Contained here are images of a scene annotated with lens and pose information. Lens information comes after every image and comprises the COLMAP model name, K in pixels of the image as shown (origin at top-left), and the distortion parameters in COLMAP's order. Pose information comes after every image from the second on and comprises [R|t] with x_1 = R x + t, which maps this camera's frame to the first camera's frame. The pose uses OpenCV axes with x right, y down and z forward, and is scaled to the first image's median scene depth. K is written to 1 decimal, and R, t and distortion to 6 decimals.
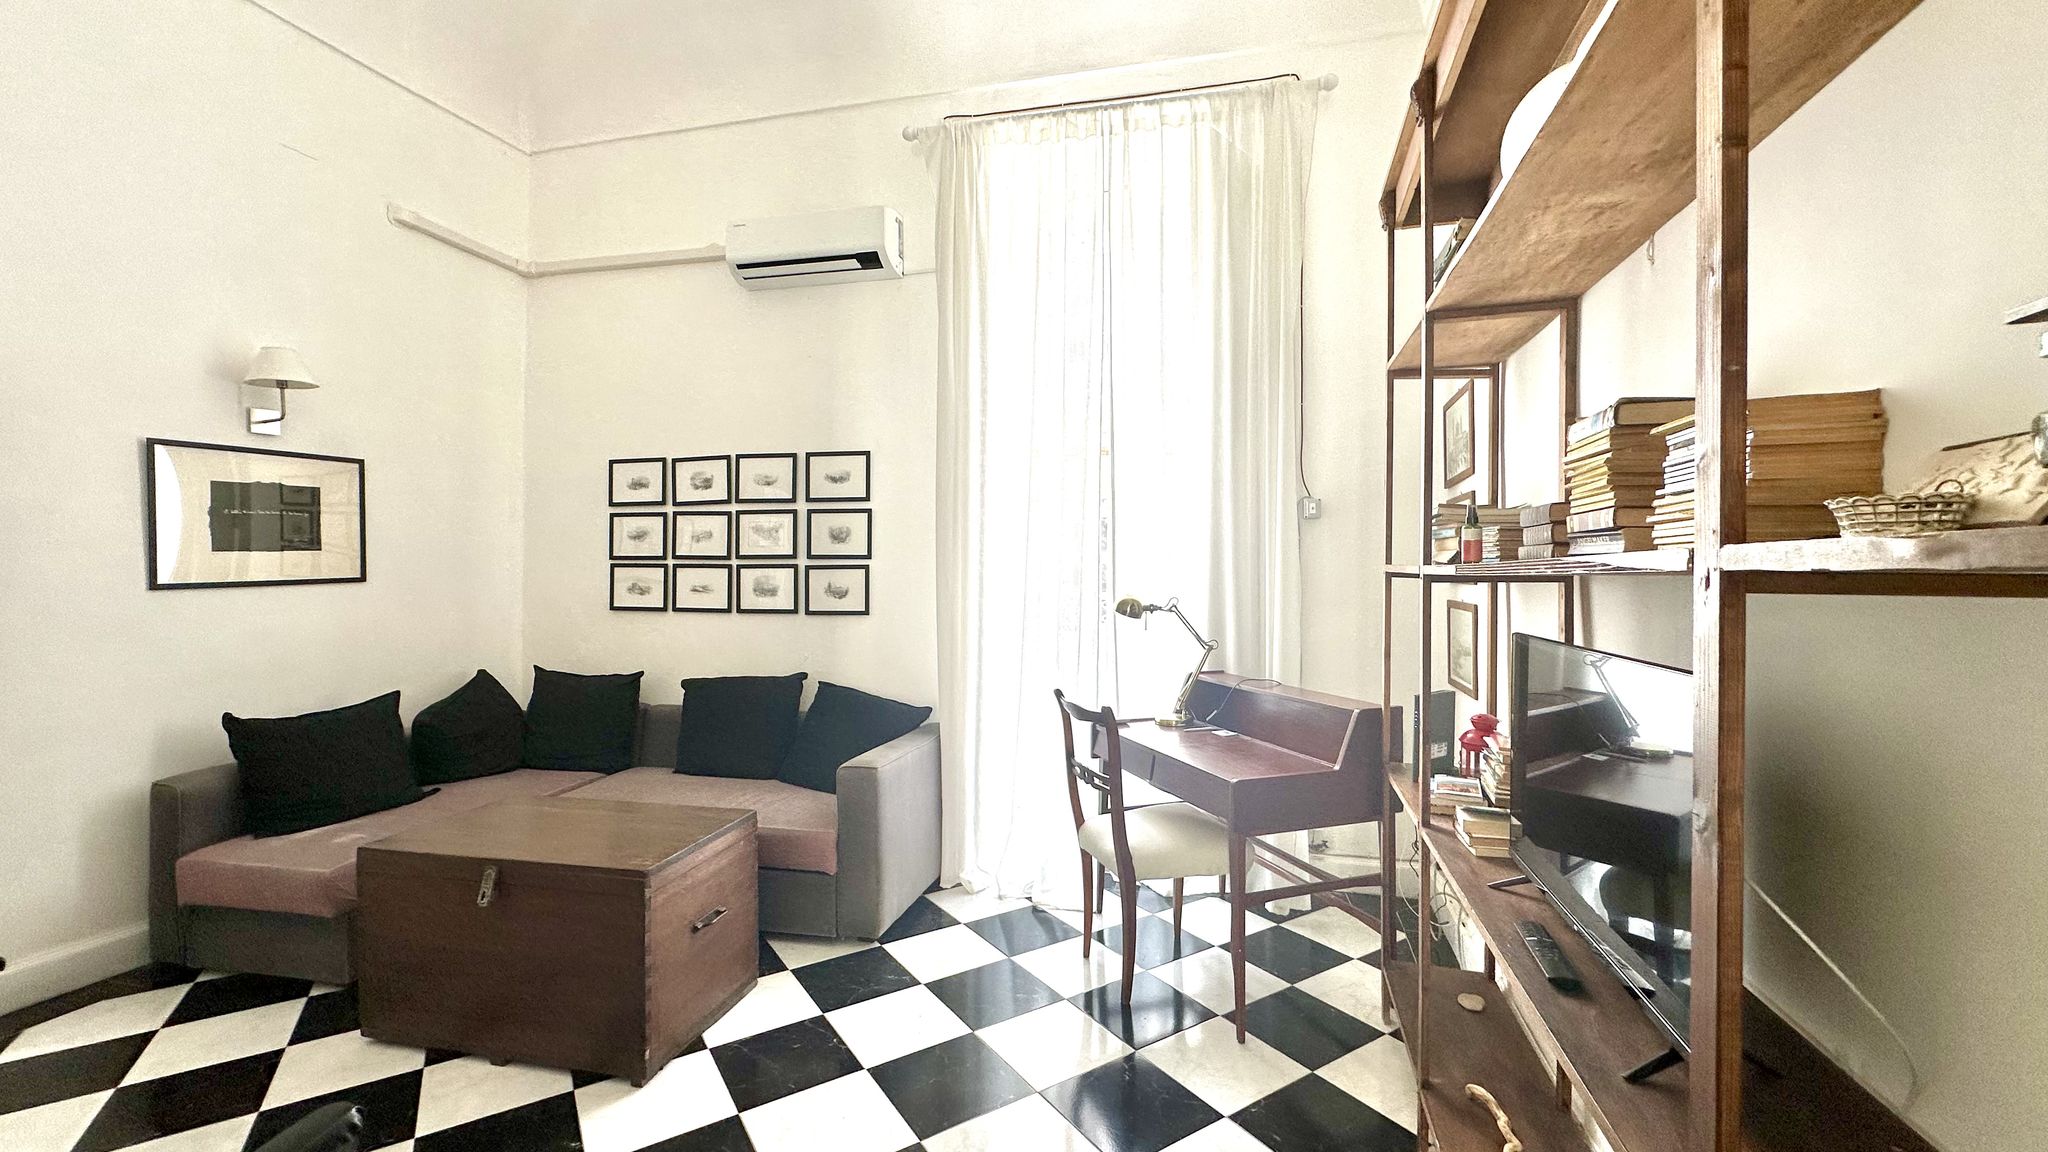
lens RADIAL K [[820.9, 0, 1022.0], [0, 820.9, 572.4], [0, 0, 1]] dist [-0.005481, 0.002407]
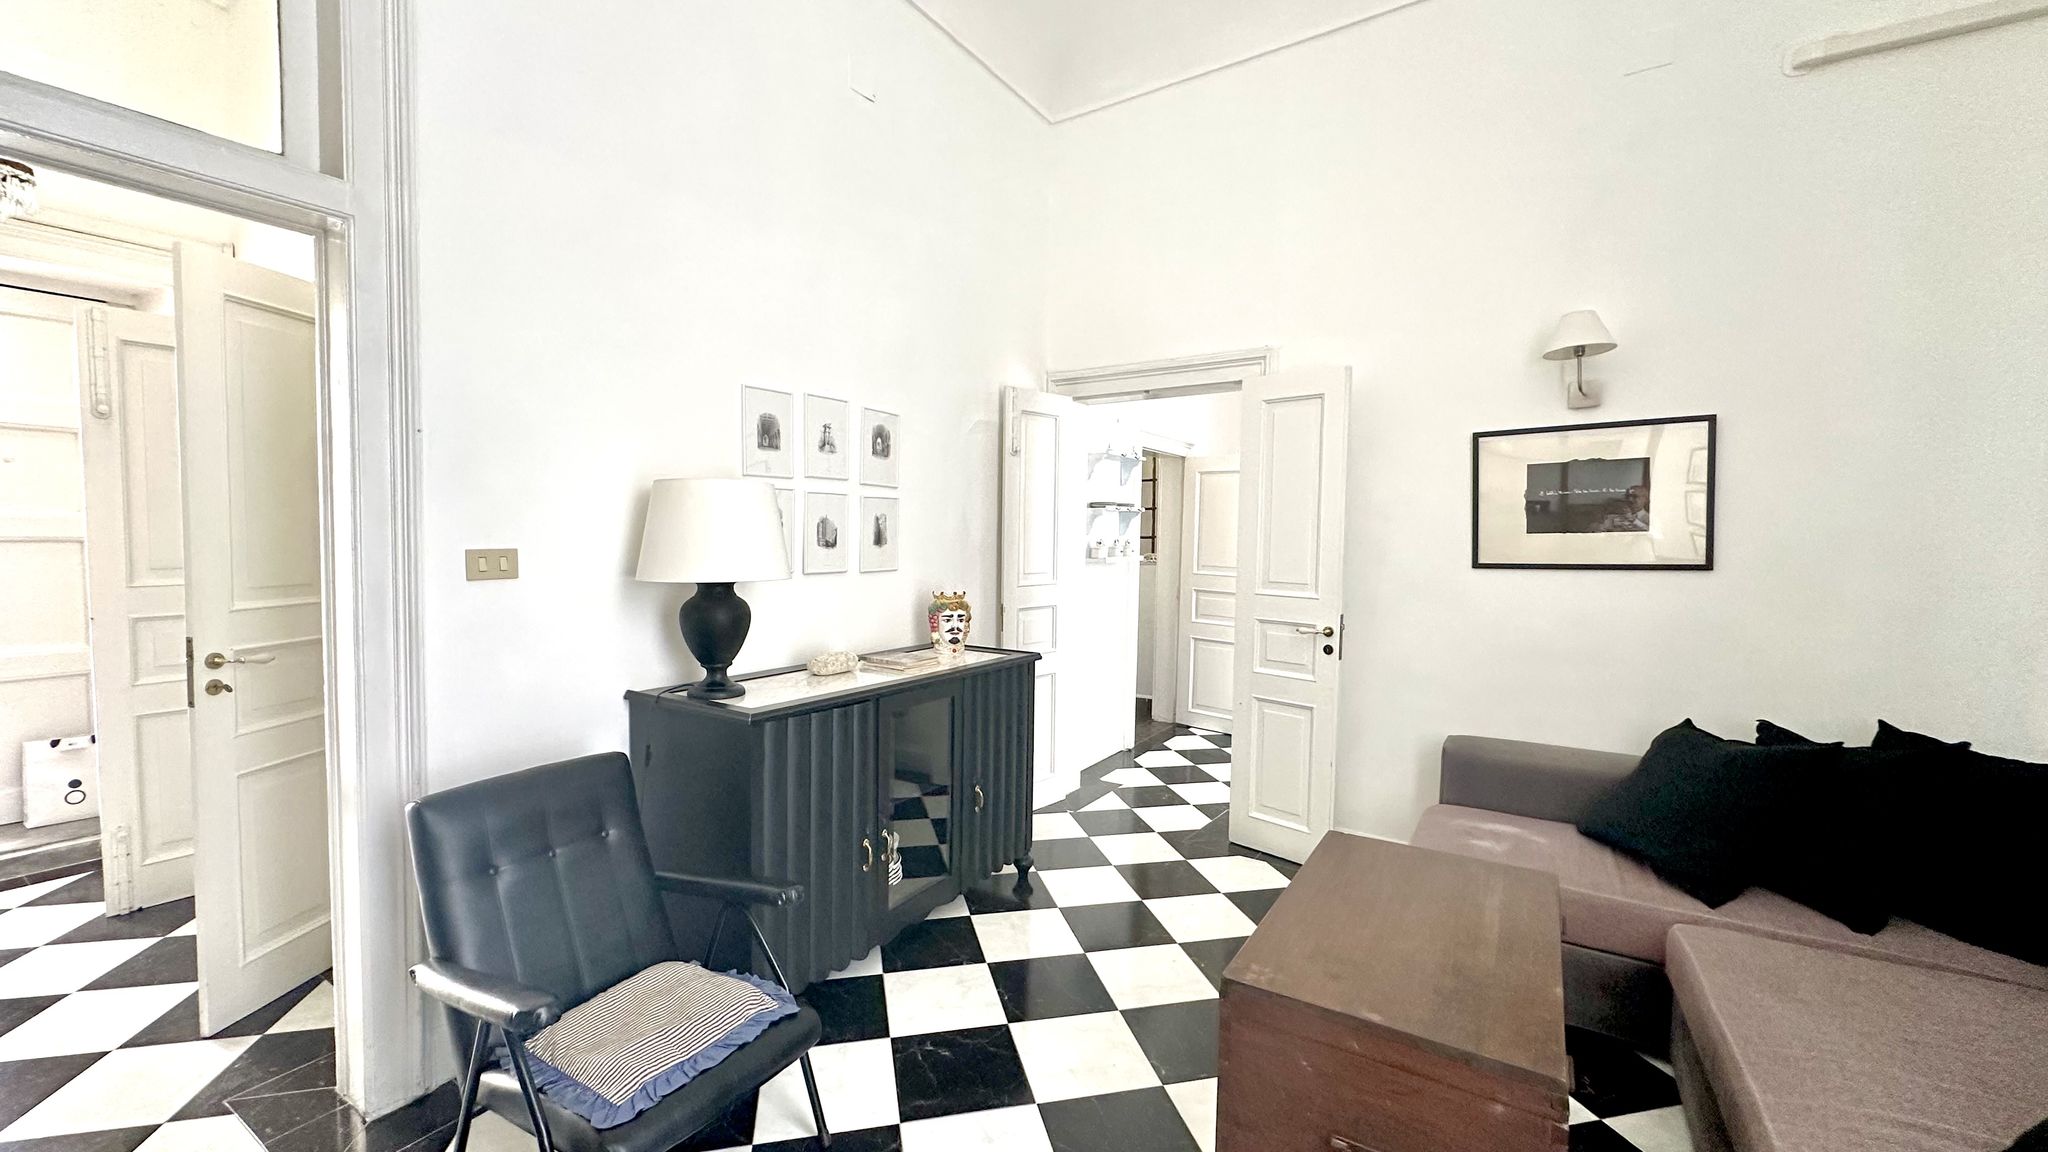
lens RADIAL K [[820.9, 0, 1022.0], [0, 820.9, 572.4], [0, 0, 1]] dist [-0.005481, 0.002407]
pose [[-0.347311, 0.044133, -0.936711, 0.161922], [-0.014684, 0.998513, 0.052490, -0.017672], [0.937635, 0.031985, -0.346146, 0.633047]]
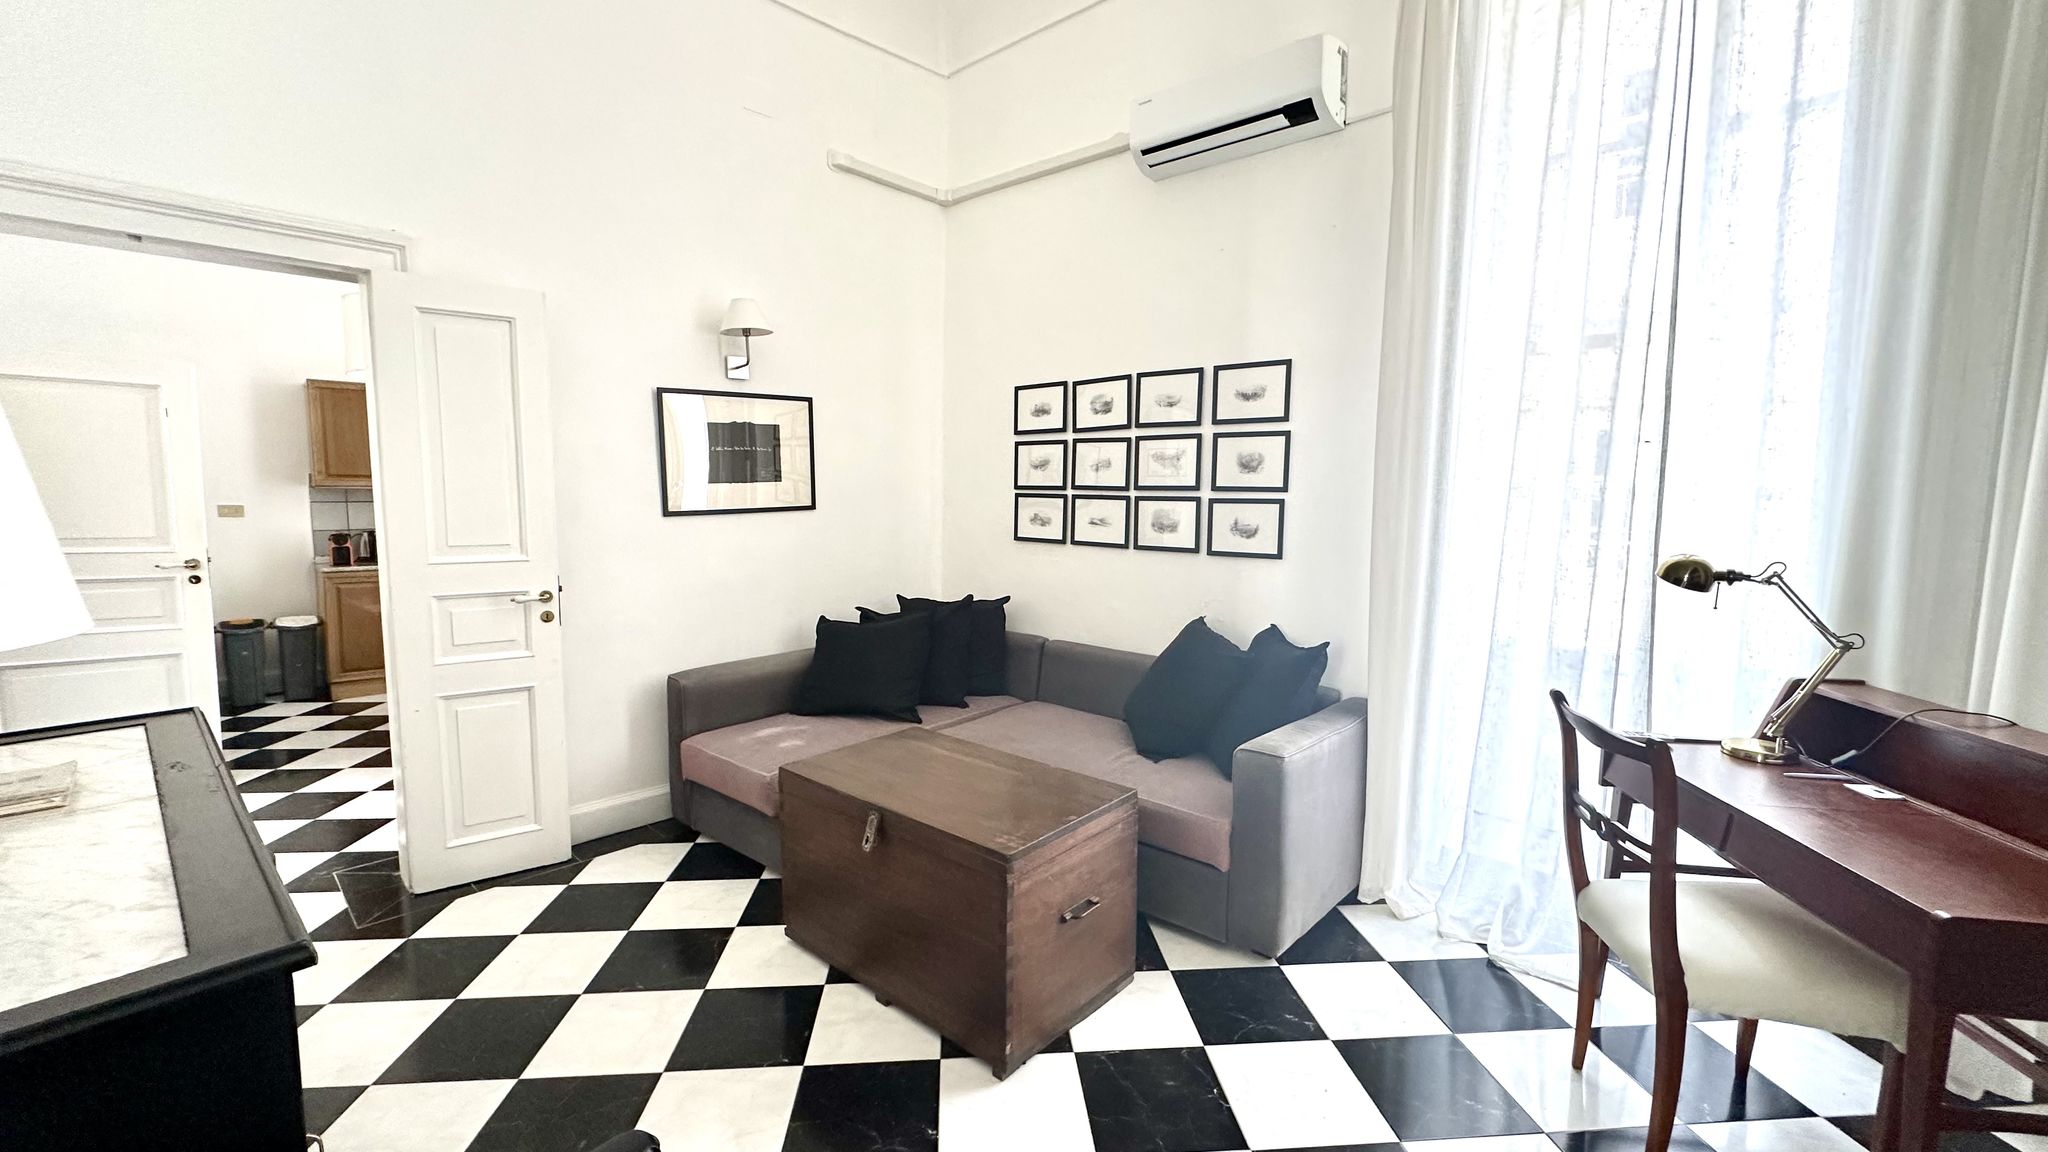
lens RADIAL K [[820.9, 0, 1022.0], [0, 820.9, 572.4], [0, 0, 1]] dist [-0.005481, 0.002407]
pose [[0.880065, 0.055381, -0.471613, -0.026083], [-0.009320, 0.994999, 0.099450, -0.016451], [0.474762, -0.083127, 0.876180, 0.148747]]
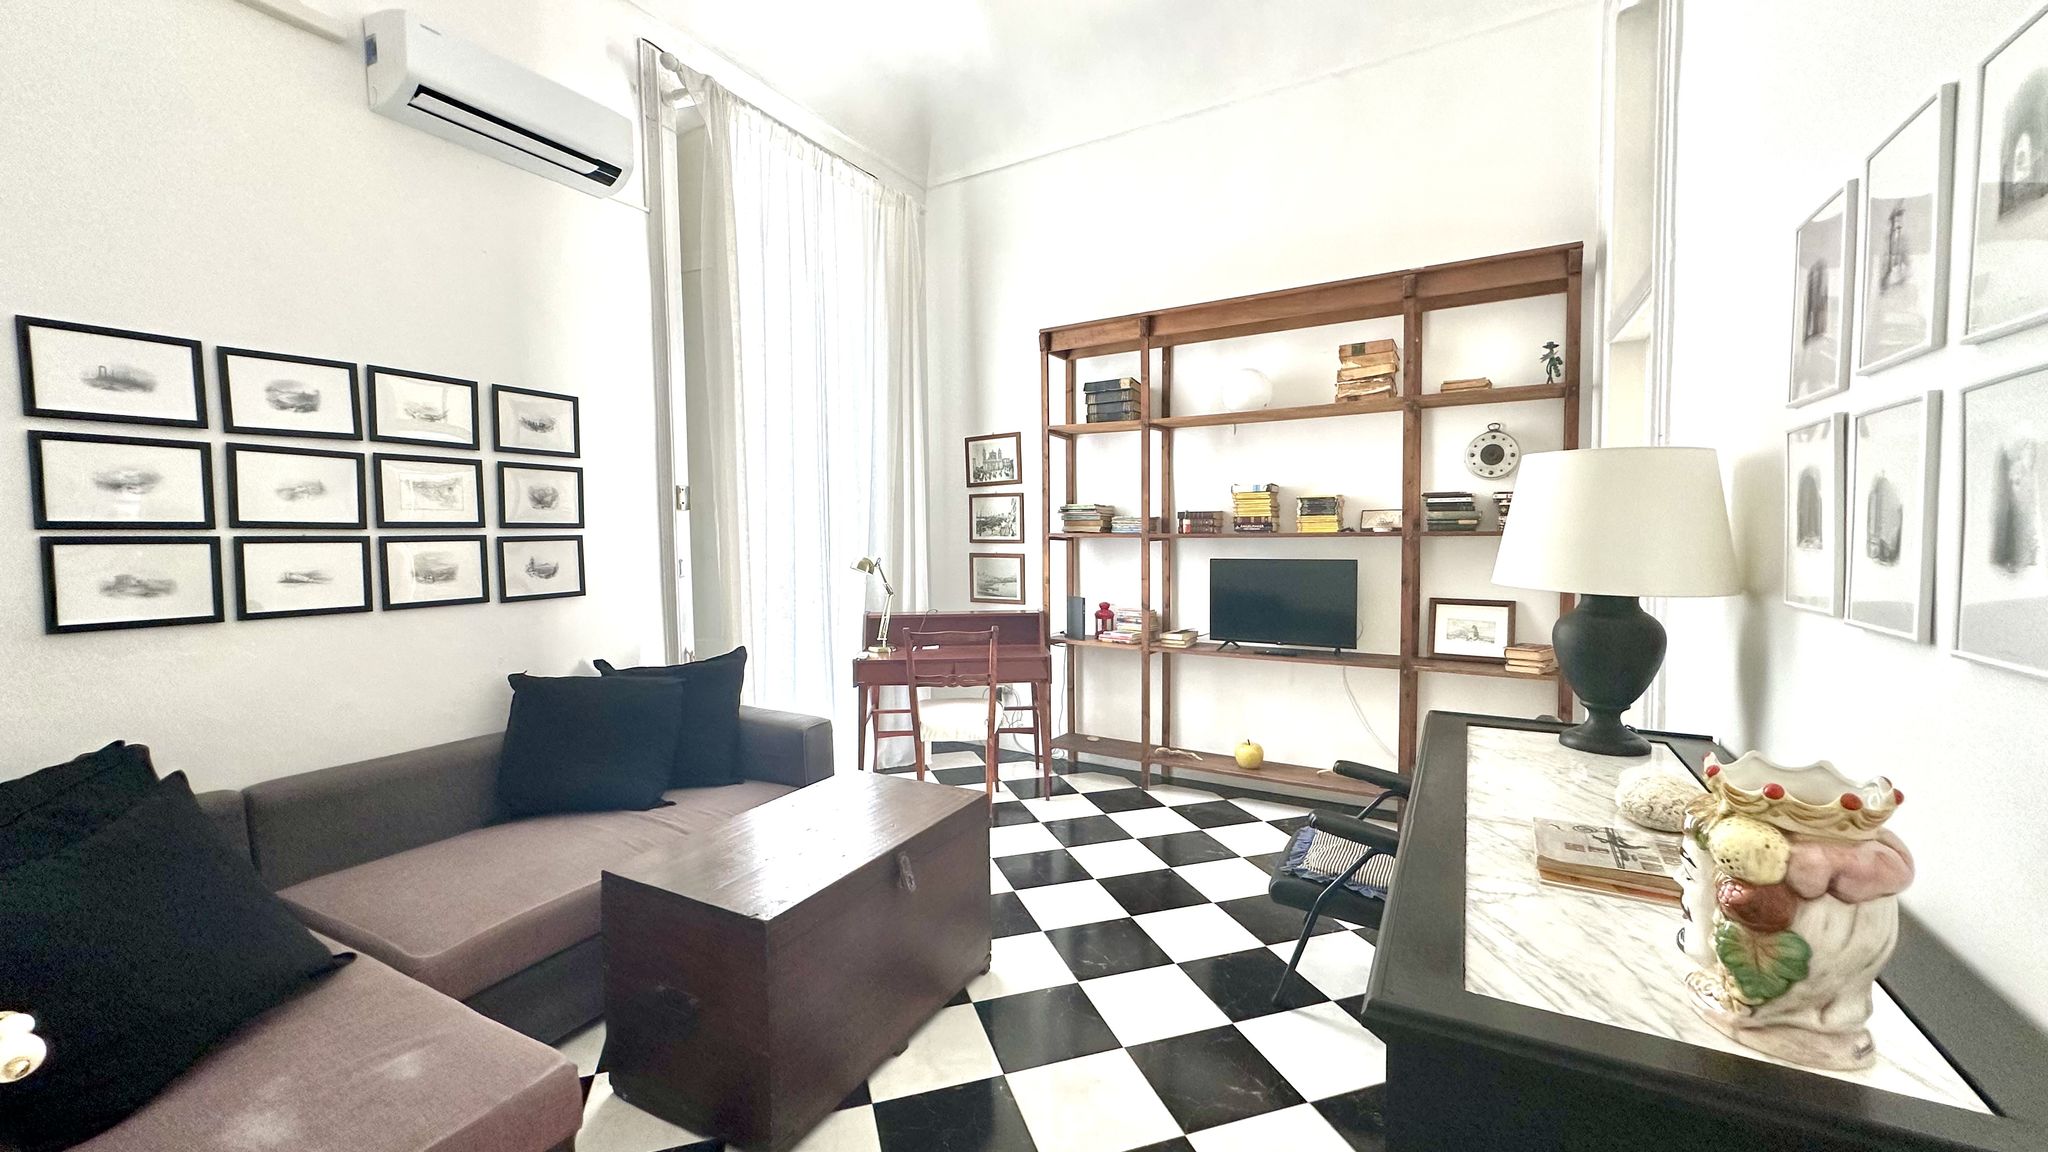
lens RADIAL K [[820.9, 0, 1022.0], [0, 820.9, 572.4], [0, 0, 1]] dist [-0.005481, 0.002407]
pose [[0.264991, -0.052453, 0.962823, -0.931317], [0.010174, 0.998616, 0.051603, -0.010640], [-0.964197, -0.003879, 0.265158, 0.373275]]
